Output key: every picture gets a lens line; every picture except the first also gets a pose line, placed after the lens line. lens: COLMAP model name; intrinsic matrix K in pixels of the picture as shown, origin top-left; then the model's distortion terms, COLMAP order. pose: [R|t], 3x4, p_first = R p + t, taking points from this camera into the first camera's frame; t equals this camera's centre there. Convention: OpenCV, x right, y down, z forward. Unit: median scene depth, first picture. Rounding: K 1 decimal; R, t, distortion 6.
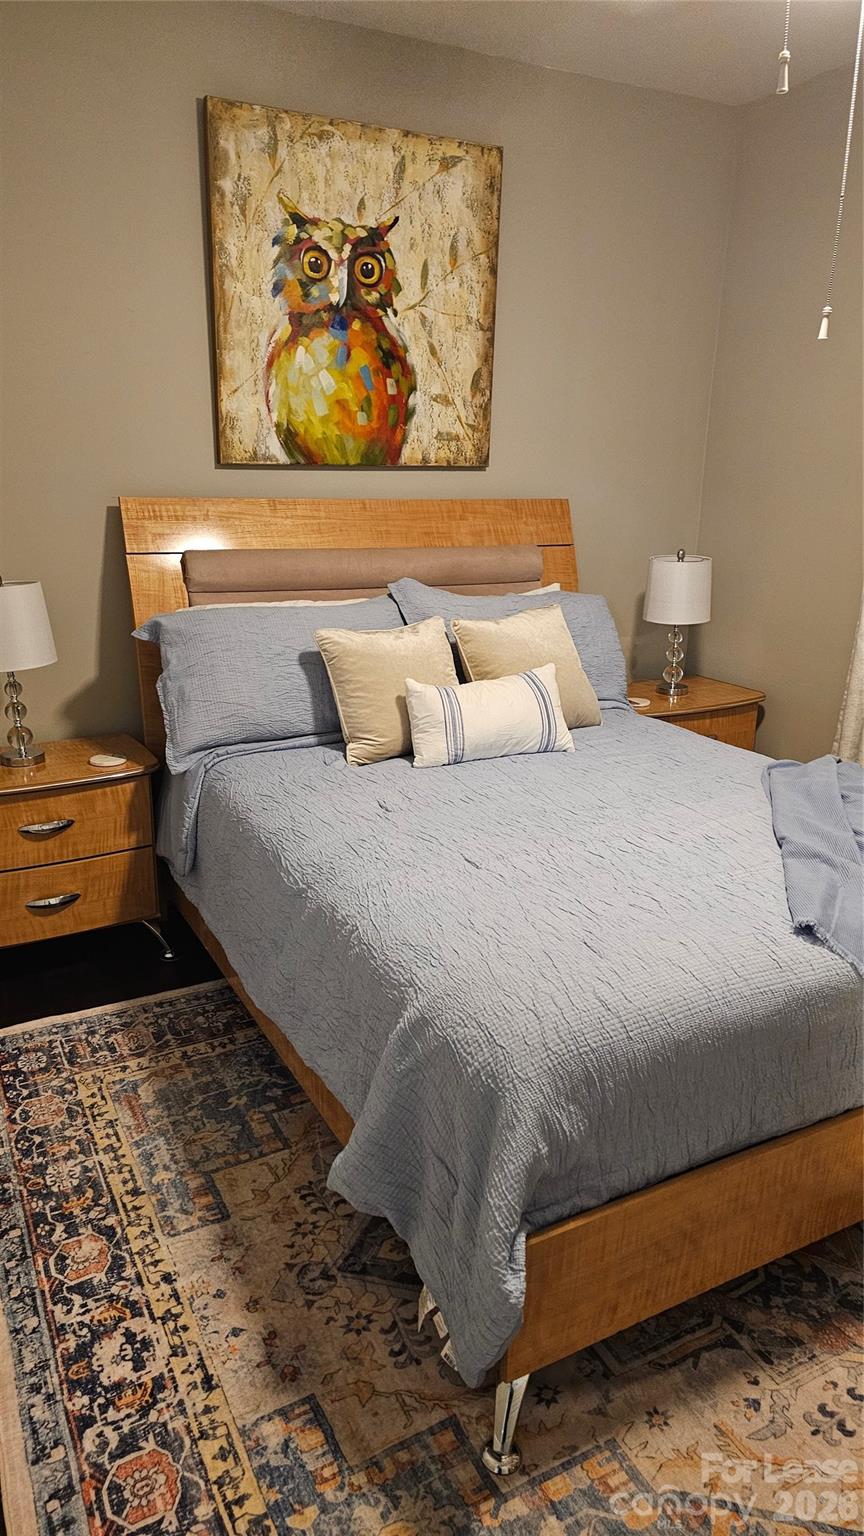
lens RADIAL K [[1039.7, 0, 433.9], [0, 1039.7, 766.8], [0, 0, 1]] dist [0.035305, -0.007768]
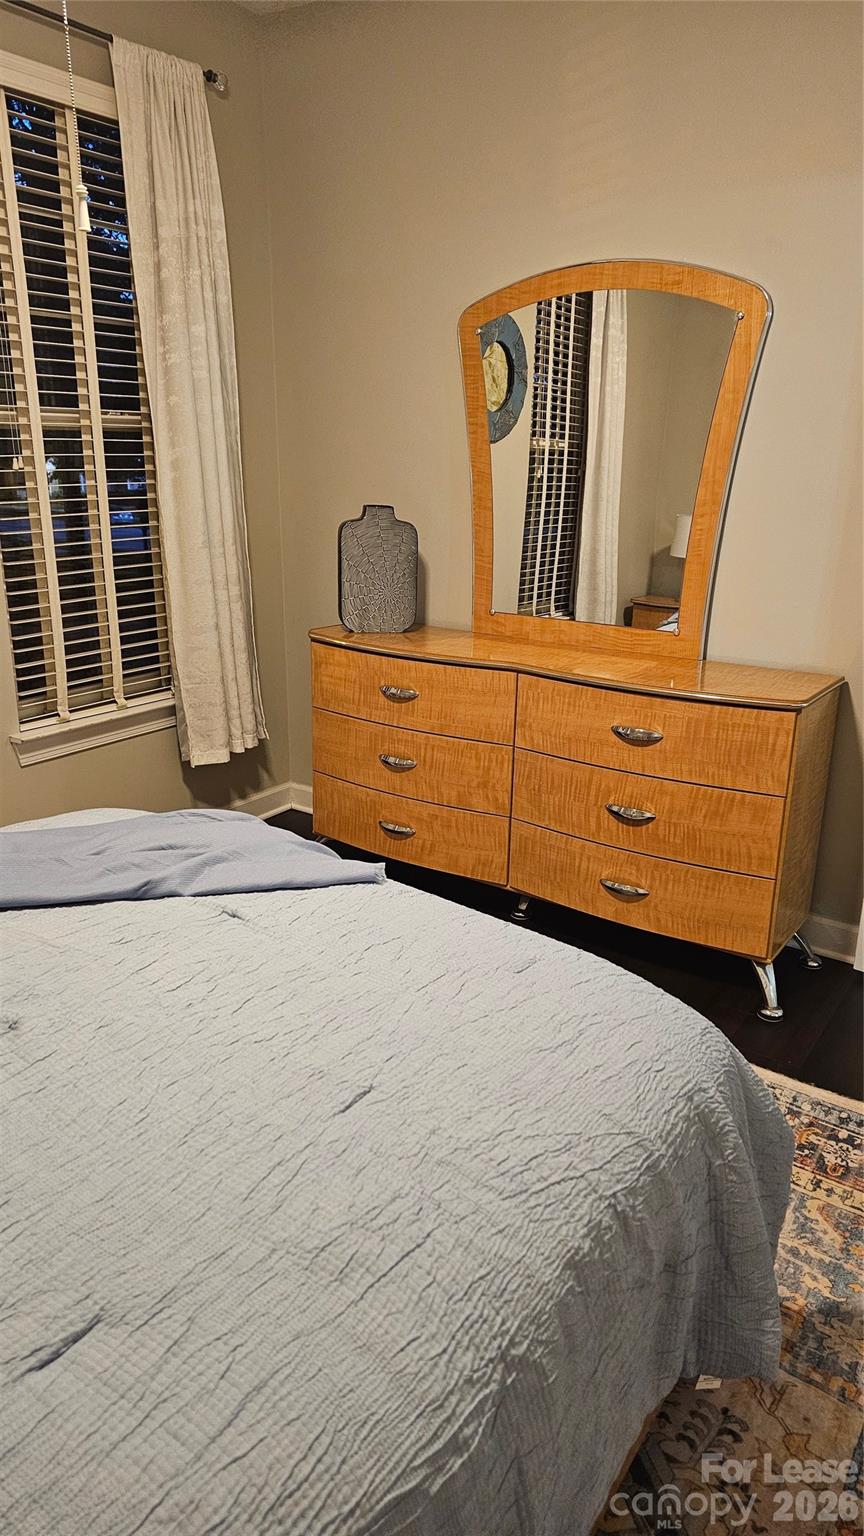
lens RADIAL K [[1039.7, 0, 434.9], [0, 1039.7, 771.1], [0, 0, 1]] dist [0.035305, -0.007768]
pose [[-0.458268, -0.296711, 0.837826, -0.495095], [0.237220, 0.867610, 0.437011, -0.367951], [-0.856573, 0.399018, -0.327213, 1.280893]]
